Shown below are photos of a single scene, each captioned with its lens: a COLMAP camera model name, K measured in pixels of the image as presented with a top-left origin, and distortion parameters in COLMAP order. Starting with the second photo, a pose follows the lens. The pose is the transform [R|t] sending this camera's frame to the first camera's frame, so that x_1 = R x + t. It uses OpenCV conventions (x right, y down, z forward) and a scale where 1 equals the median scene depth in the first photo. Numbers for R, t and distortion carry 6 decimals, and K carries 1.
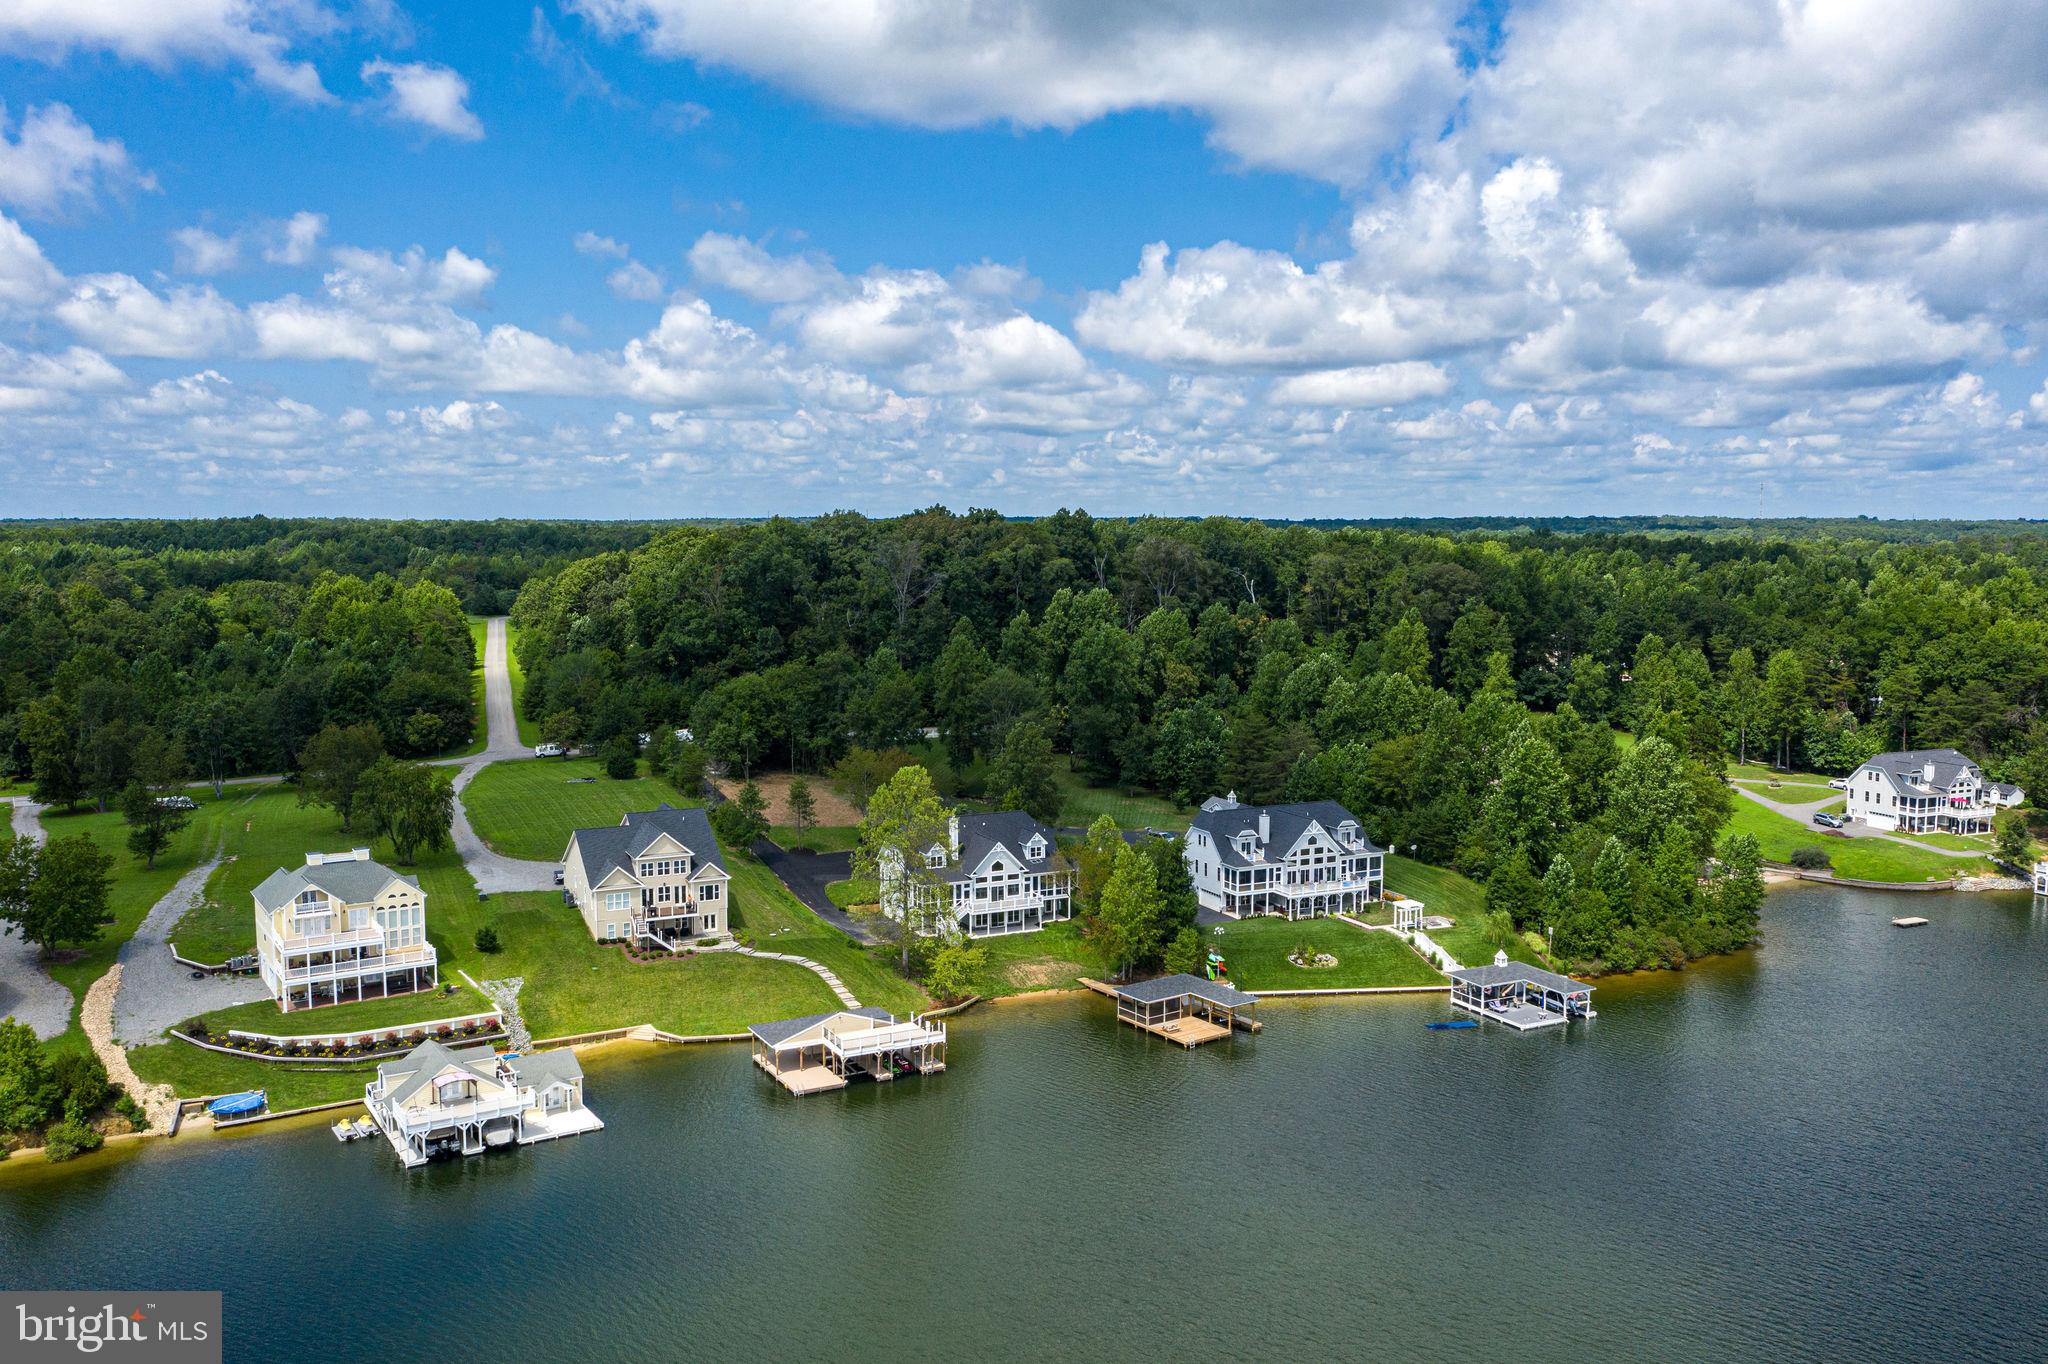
lens RADIAL K [[1623.4, 0, 1024.0], [0, 1623.4, 682.0], [0, 0, 1]] dist [-0.020276, 0.000461]
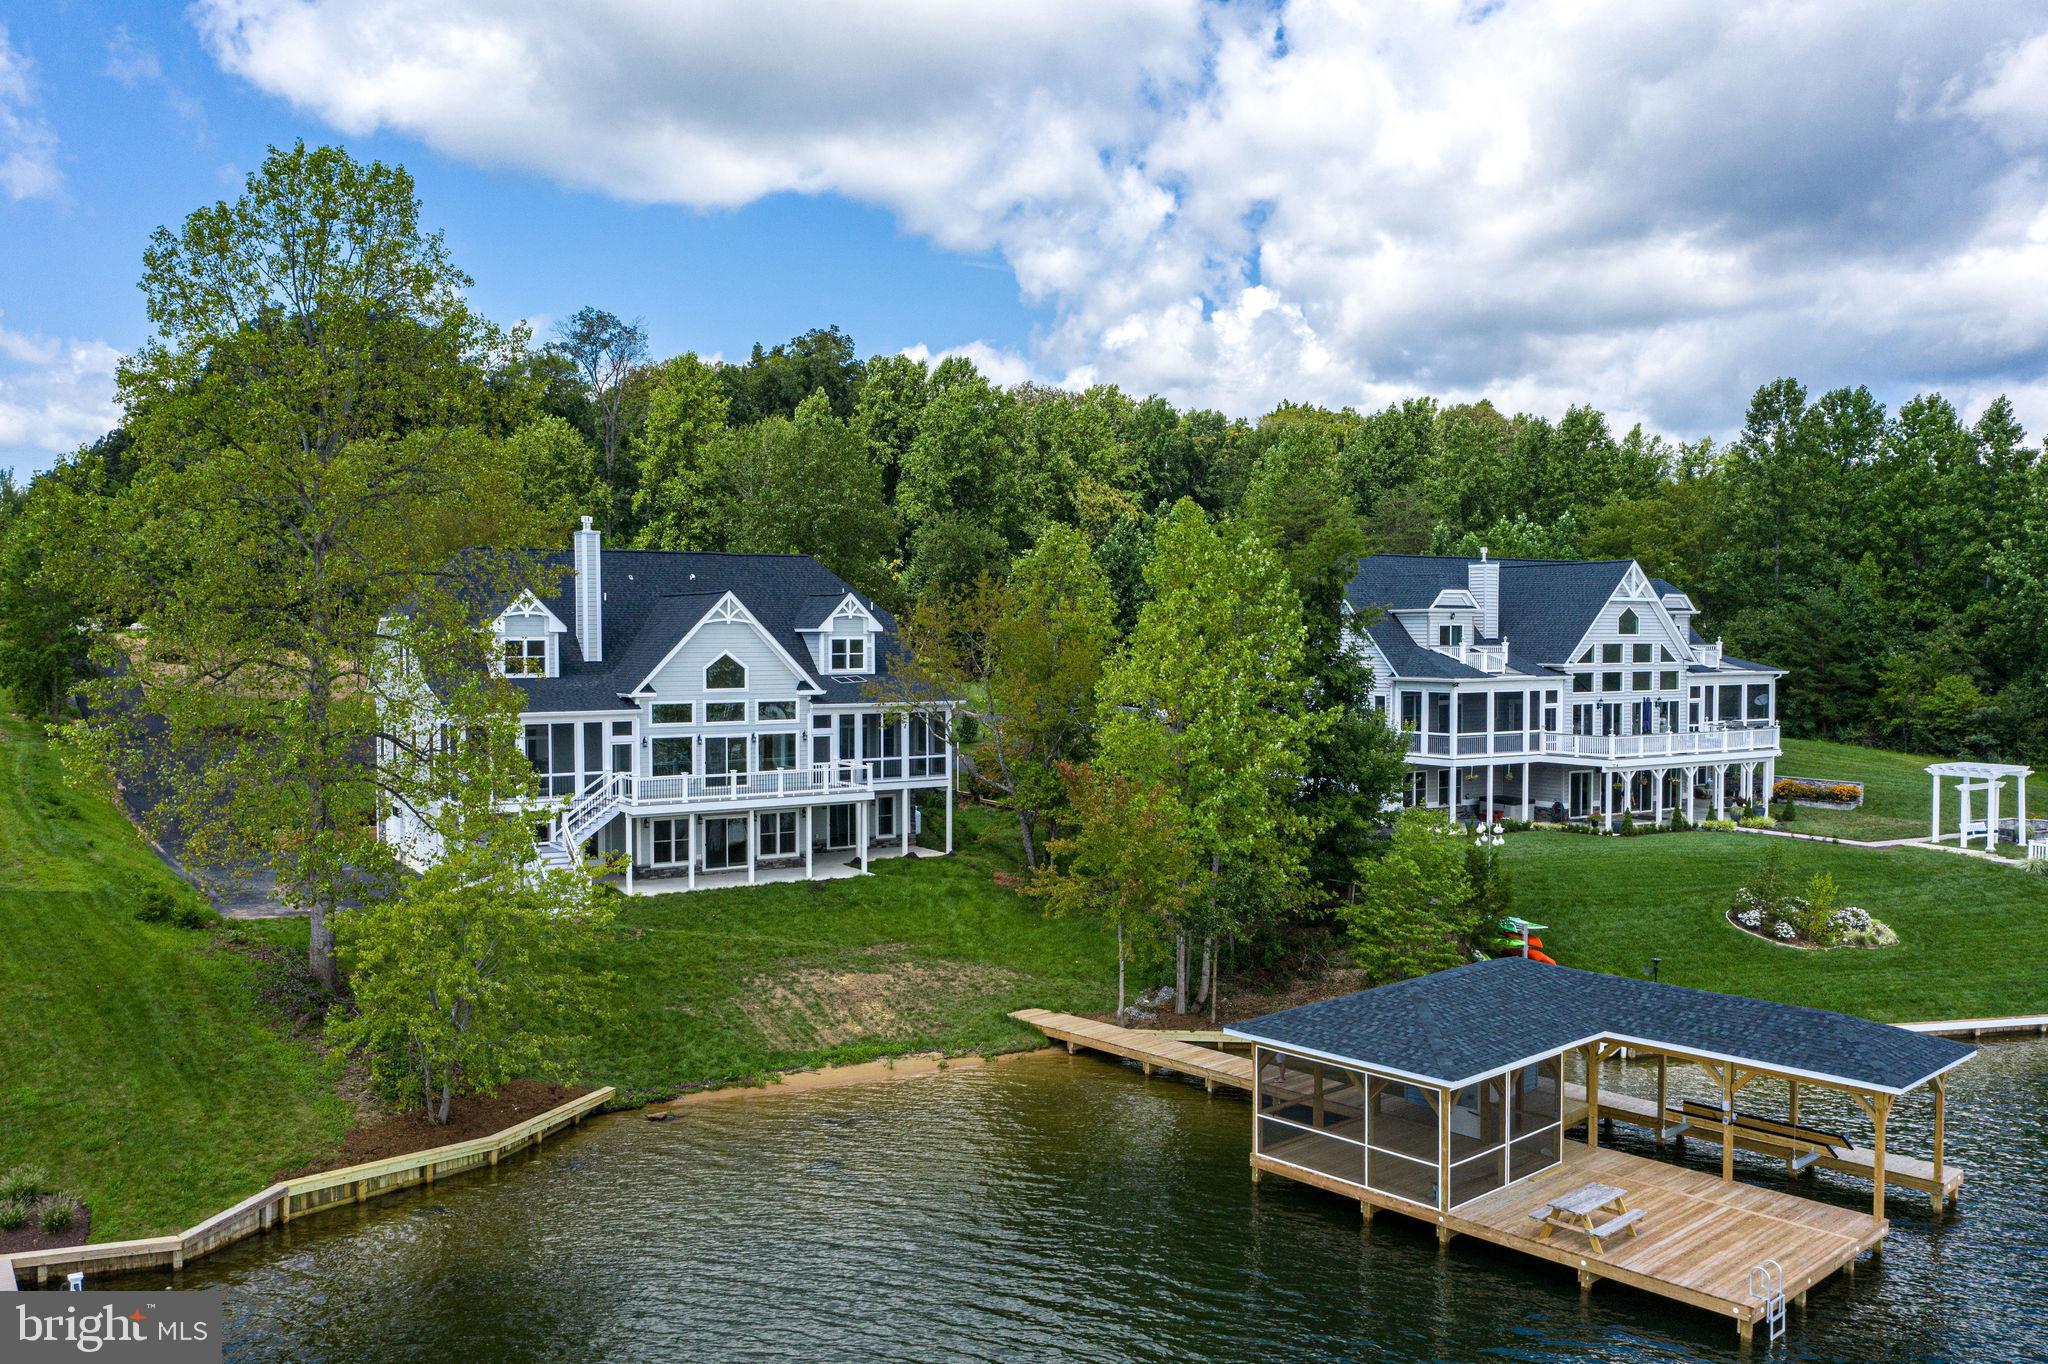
lens RADIAL K [[1617.5, 0, 1024.0], [0, 1617.5, 682.0], [0, 0, 1]] dist [-0.018879, 0.000864]
pose [[0.992427, -0.001583, 0.122826, 0.002499], [0.009443, 0.997941, -0.063442, 0.135685], [-0.122473, 0.064121, 0.990398, 0.683841]]
